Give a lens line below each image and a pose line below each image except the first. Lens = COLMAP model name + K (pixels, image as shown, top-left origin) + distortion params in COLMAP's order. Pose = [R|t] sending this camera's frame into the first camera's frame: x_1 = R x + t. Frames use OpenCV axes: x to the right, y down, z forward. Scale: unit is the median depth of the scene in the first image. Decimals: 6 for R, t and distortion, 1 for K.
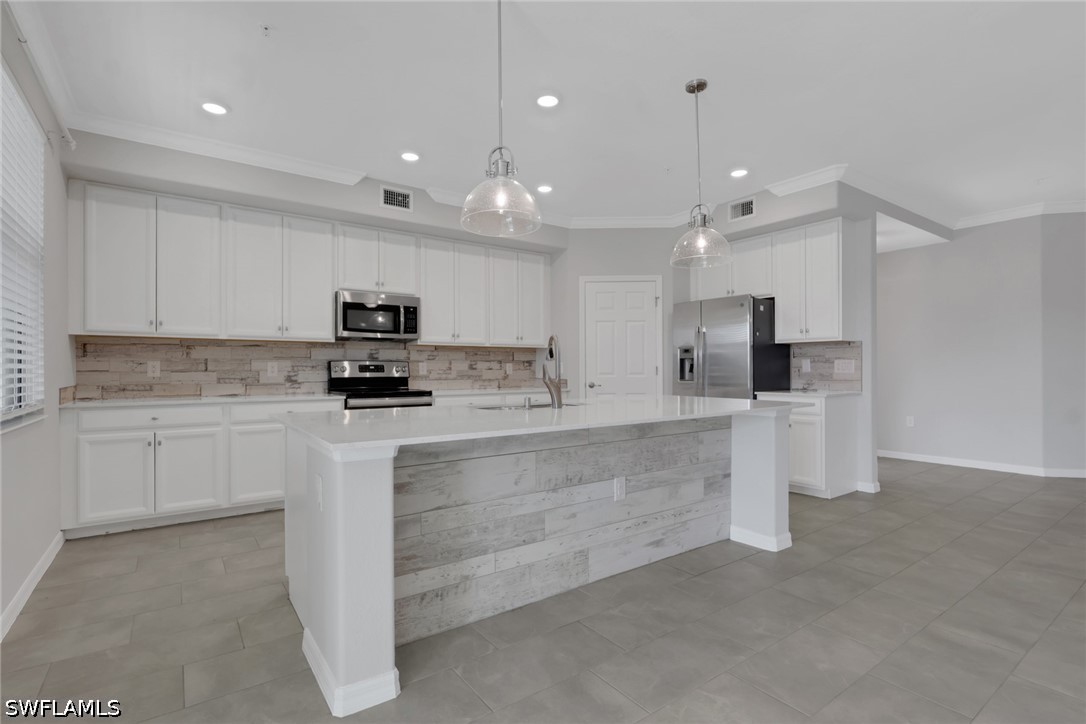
lens RADIAL K [[521.3, 0, 550.3], [0, 521.3, 367.1], [0, 0, 1]] dist [-0.002560, 0.000698]
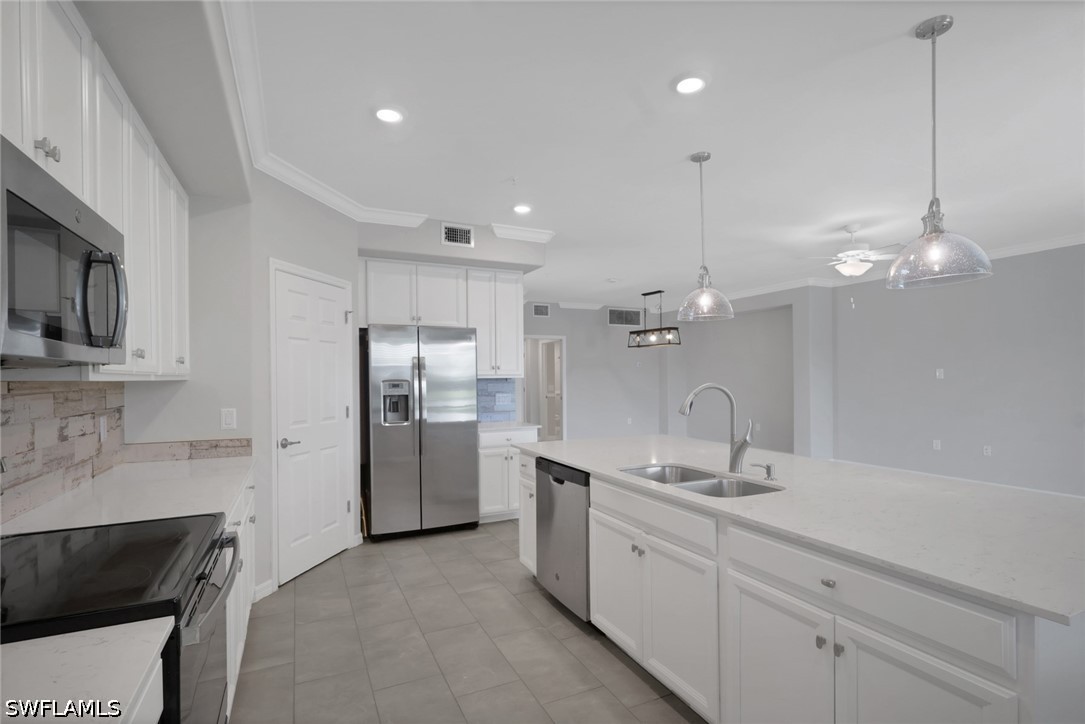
lens RADIAL K [[515.0, 0, 537.9], [0, 515.0, 380.7], [0, 0, 1]] dist [-0.018549, 0.000230]
pose [[0.175089, -0.003936, 0.984545, -0.551456], [0.005775, 0.999979, 0.002971, -0.046227], [-0.984536, 0.005165, 0.175108, 0.744837]]
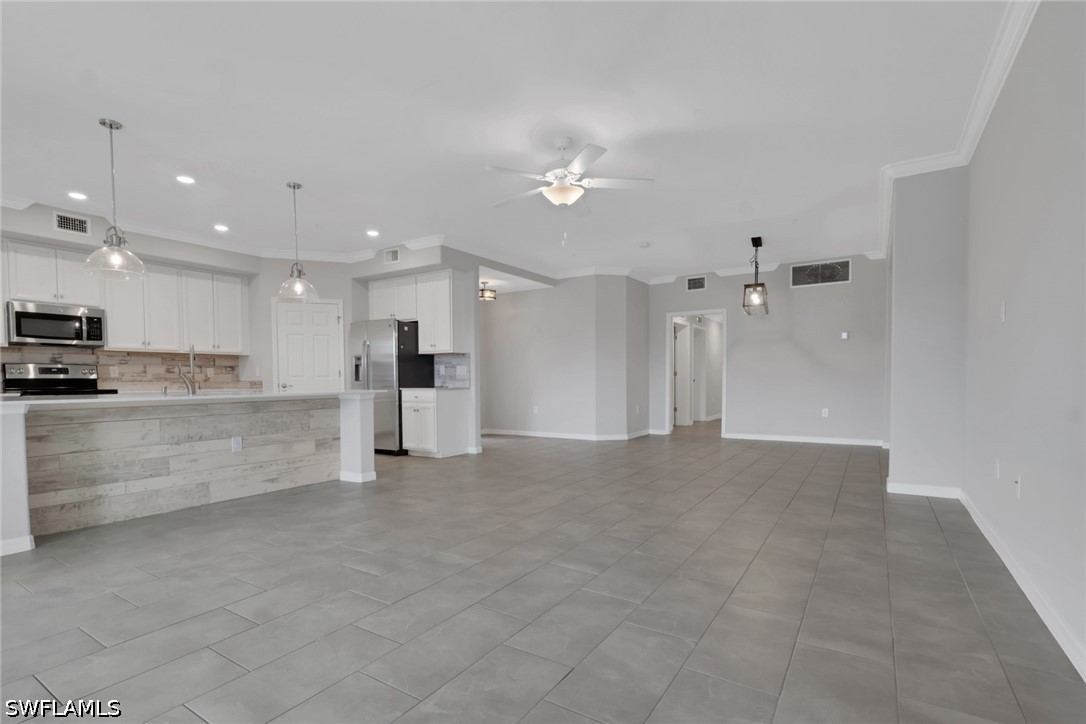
lens RADIAL K [[521.3, 0, 551.3], [0, 521.3, 398.4], [0, 0, 1]] dist [-0.002560, 0.000698]
pose [[0.931564, -0.015723, 0.363236, 0.270629], [0.001895, 0.999261, 0.038393, 0.022627], [-0.363571, -0.035078, 0.930906, -0.478445]]
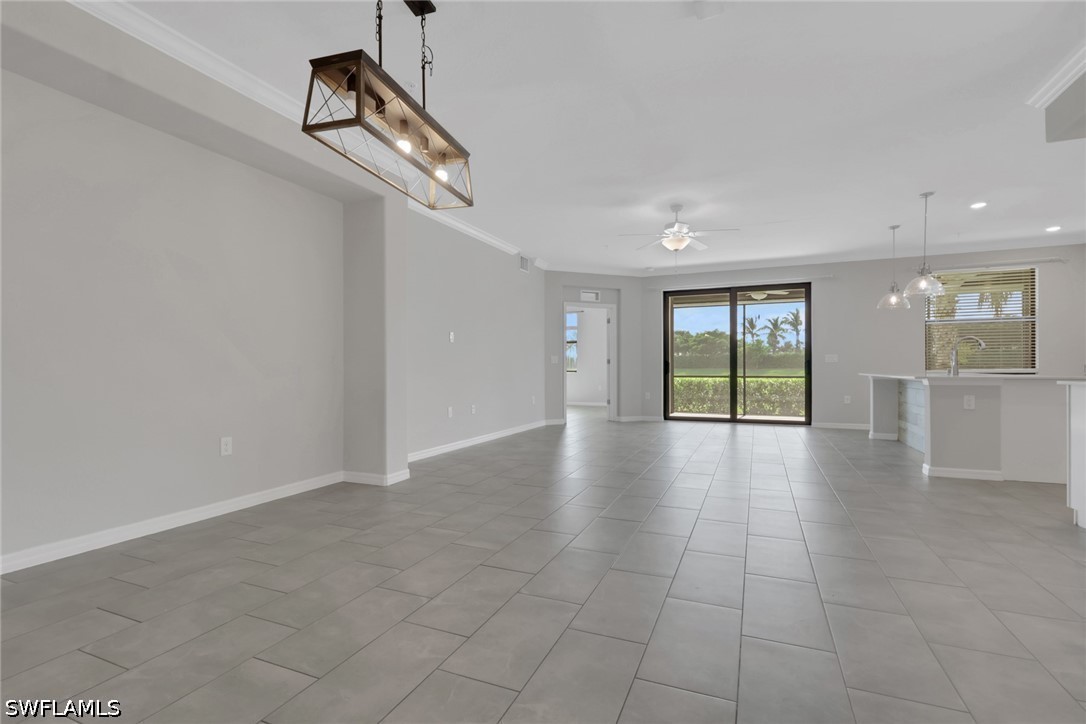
lens RADIAL K [[501.3, 0, 565.6], [0, 501.3, 370.1], [0, 0, 1]] dist [-0.004978, 0.000365]
pose [[-0.842157, 0.009024, -0.539157, 1.443358], [0.008934, 0.999956, 0.002782, 0.026520], [0.539159, -0.002474, -0.842200, 1.139477]]
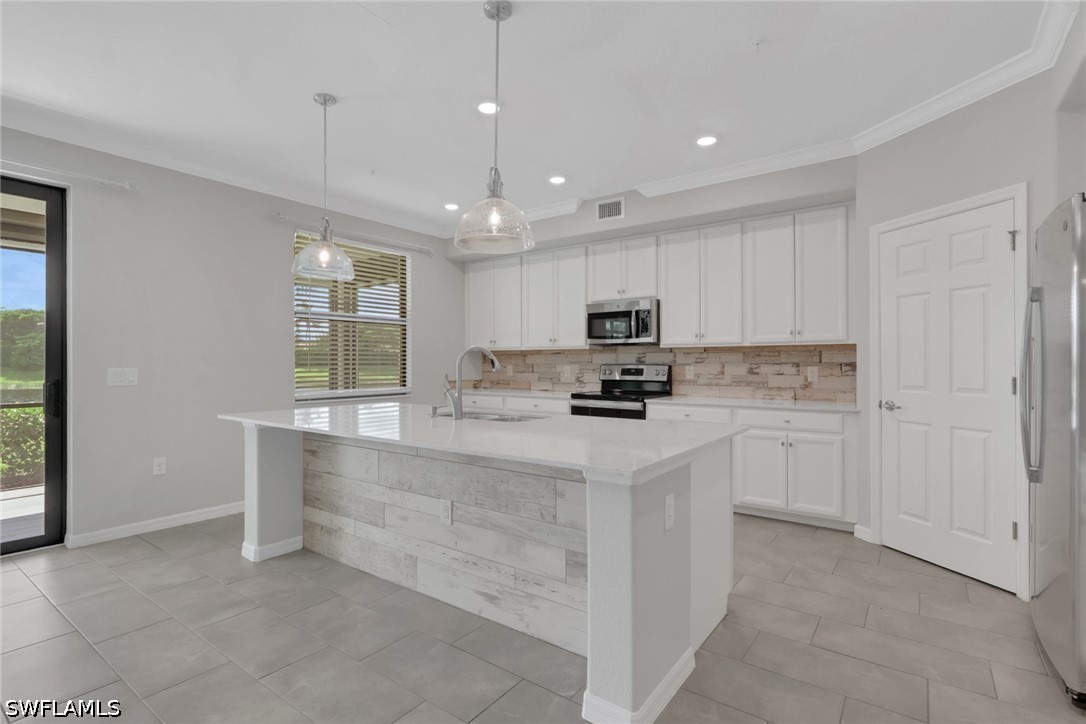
lens RADIAL K [[521.3, 0, 516.2], [0, 521.3, 359.8], [0, 0, 1]] dist [-0.002560, 0.000698]
pose [[0.279120, -0.002864, -0.960252, 0.646200], [0.004073, 0.999990, -0.001799, -0.022294], [0.960248, -0.003409, 0.279129, 0.522882]]
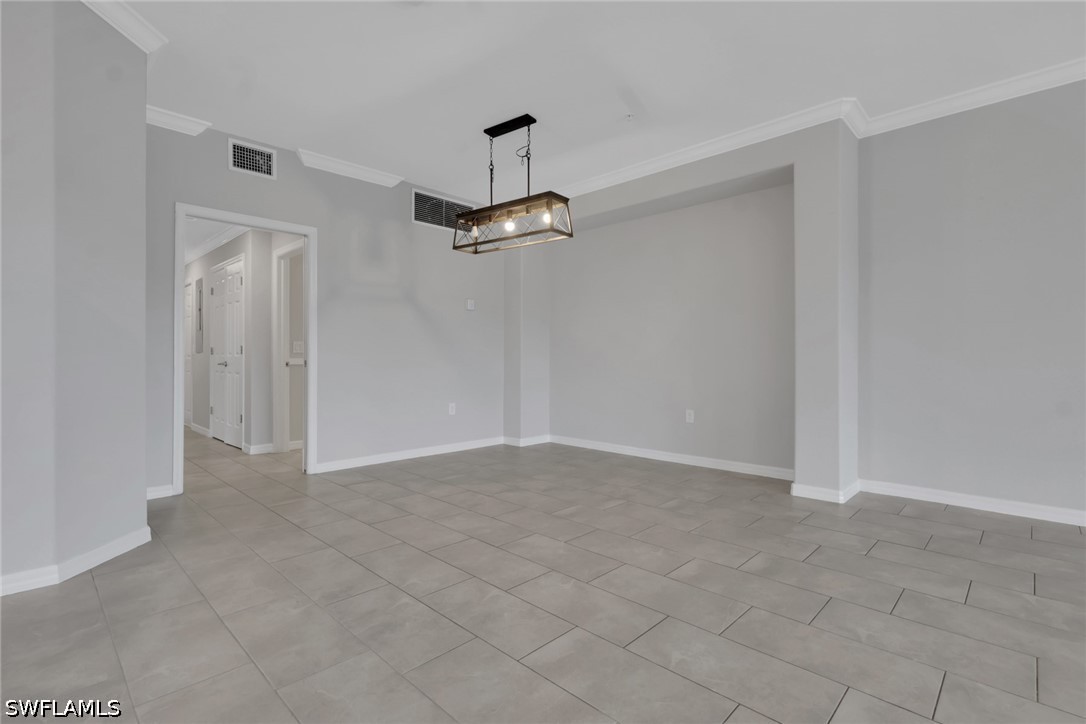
lens RADIAL K [[501.3, 0, 527.1], [0, 501.3, 356.0], [0, 0, 1]] dist [-0.004978, 0.000365]
pose [[-0.156598, 0.006495, 0.987641, 0.526706], [-0.003916, 0.999966, -0.007197, 0.021169], [-0.987655, -0.004994, -0.156567, 0.756264]]
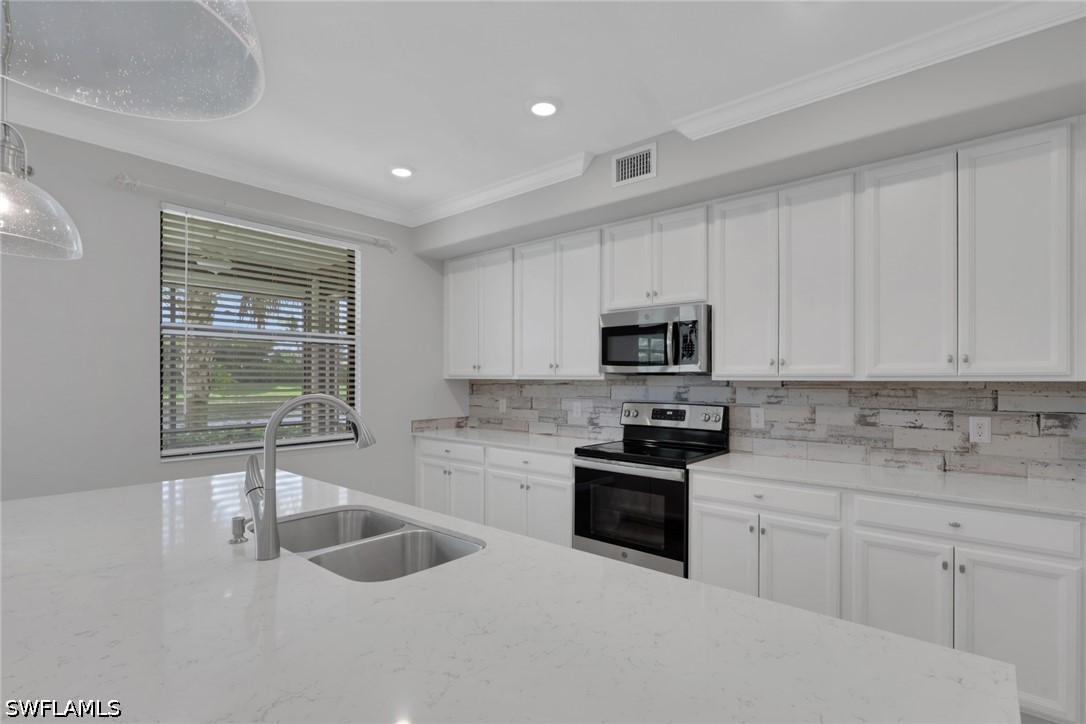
lens RADIAL K [[521.3, 0, 523.6], [0, 521.3, 380.5], [0, 0, 1]] dist [-0.002560, 0.000698]
pose [[0.216470, 0.004697, -0.976278, 0.326332], [0.000677, 0.999987, 0.004961, -0.050775], [0.976289, -0.001735, 0.216465, 0.709692]]
